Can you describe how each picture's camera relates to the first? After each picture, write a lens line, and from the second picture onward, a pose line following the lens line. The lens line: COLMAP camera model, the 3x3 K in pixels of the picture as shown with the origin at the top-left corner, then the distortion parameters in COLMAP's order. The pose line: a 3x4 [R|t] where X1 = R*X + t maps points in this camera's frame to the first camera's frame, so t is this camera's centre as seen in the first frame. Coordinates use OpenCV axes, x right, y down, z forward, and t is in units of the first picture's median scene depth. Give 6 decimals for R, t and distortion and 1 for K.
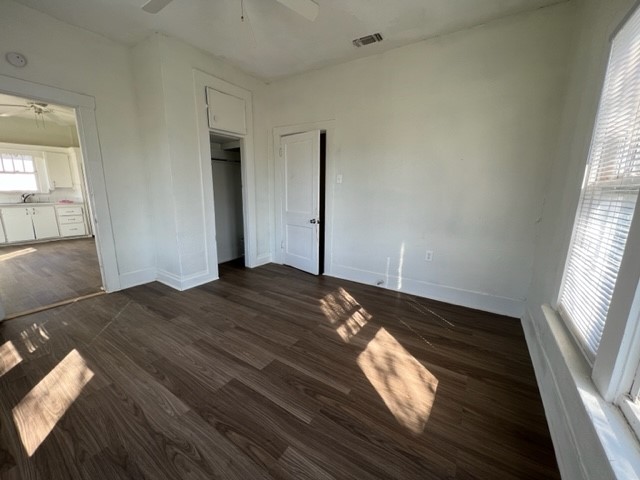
lens RADIAL K [[254.9, 0, 318.3], [0, 254.9, 239.5], [0, 0, 1]] dist [0.000550, 0.000095]
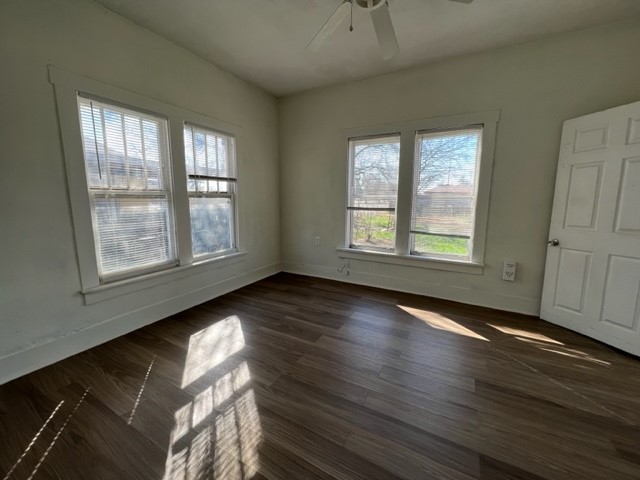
lens RADIAL K [[257.3, 0, 318.8], [0, 257.3, 237.0], [0, 0, 1]] dist [0.001165, 0.000084]
pose [[-0.996698, -0.008881, -0.080713, -0.065413], [-0.034779, 0.944900, 0.325508, -0.285344], [0.073375, 0.327240, -0.942088, 1.452801]]
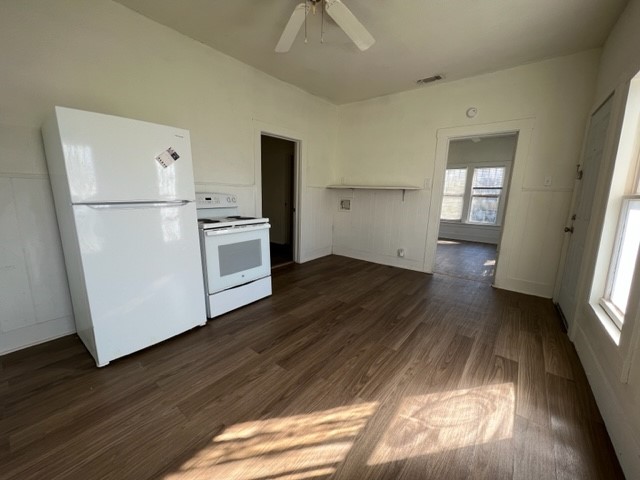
lens RADIAL K [[257.3, 0, 318.8], [0, 257.3, 237.0], [0, 0, 1]] dist [0.001165, 0.000084]
pose [[0.092051, -0.170882, 0.980982, -2.640852], [0.164241, 0.974277, 0.154302, -0.351318], [-0.982116, 0.146914, 0.117749, 1.704664]]
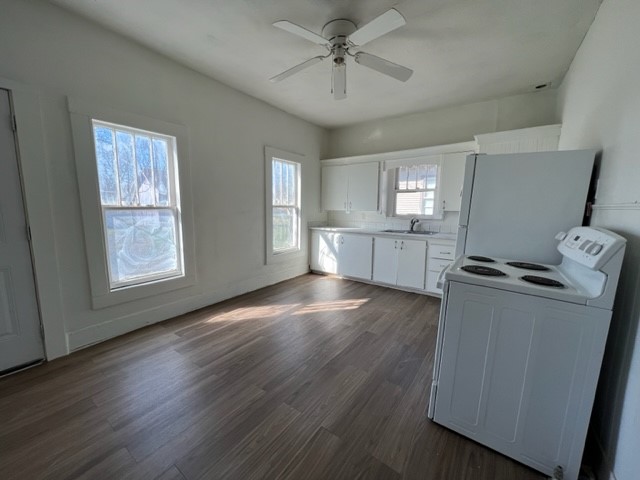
lens RADIAL K [[257.3, 0, 318.8], [0, 257.3, 237.0], [0, 0, 1]] dist [0.001165, 0.000084]
pose [[-0.038460, 0.111011, -0.993075, -0.975881], [-0.197971, 0.973264, 0.116464, -0.375820], [0.979453, 0.201079, -0.015455, 1.769412]]
